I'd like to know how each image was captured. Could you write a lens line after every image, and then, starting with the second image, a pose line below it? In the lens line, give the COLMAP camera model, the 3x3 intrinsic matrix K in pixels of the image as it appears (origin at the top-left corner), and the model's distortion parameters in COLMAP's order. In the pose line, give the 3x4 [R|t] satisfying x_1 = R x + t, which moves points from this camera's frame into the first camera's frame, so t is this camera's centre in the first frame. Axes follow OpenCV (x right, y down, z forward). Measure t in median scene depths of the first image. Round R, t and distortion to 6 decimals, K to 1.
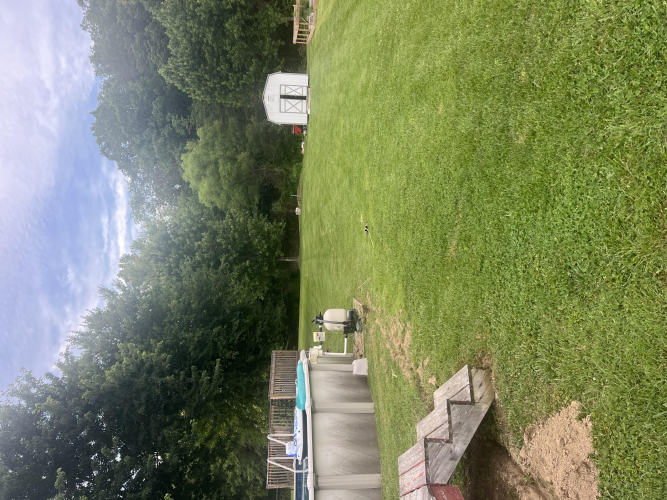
lens RADIAL K [[494.7, 0, 331.6], [0, 494.7, 255.3], [0, 0, 1]] dist [0.071920, -0.074169]
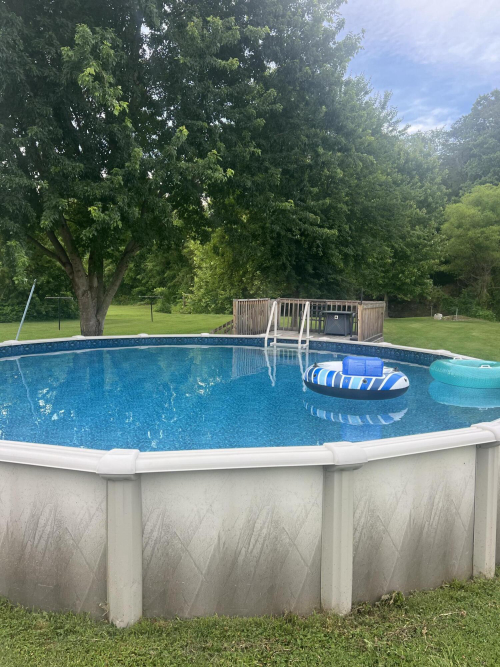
lens RADIAL K [[494.7, 0, 250.0], [0, 494.7, 333.5], [0, 0, 1]] dist [0.071920, -0.074169]
pose [[-0.015252, 0.999755, -0.016017, -0.055352], [-0.985228, -0.012294, 0.170807, 0.264985], [0.170569, 0.018386, 0.985174, 0.210333]]
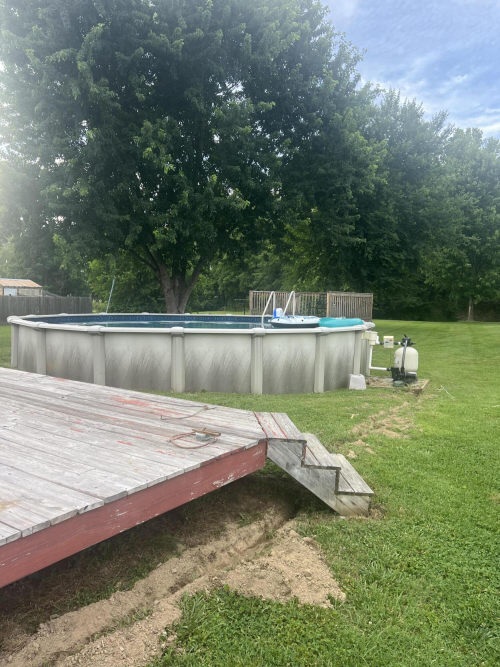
lens RADIAL K [[494.7, 0, 250.0], [0, 494.7, 333.5], [0, 0, 1]] dist [0.071920, -0.074169]
pose [[-0.039337, 0.998779, -0.029893, -0.000894], [-0.912537, -0.023720, 0.408305, 0.009133], [0.407097, 0.043340, 0.912356, -0.003125]]
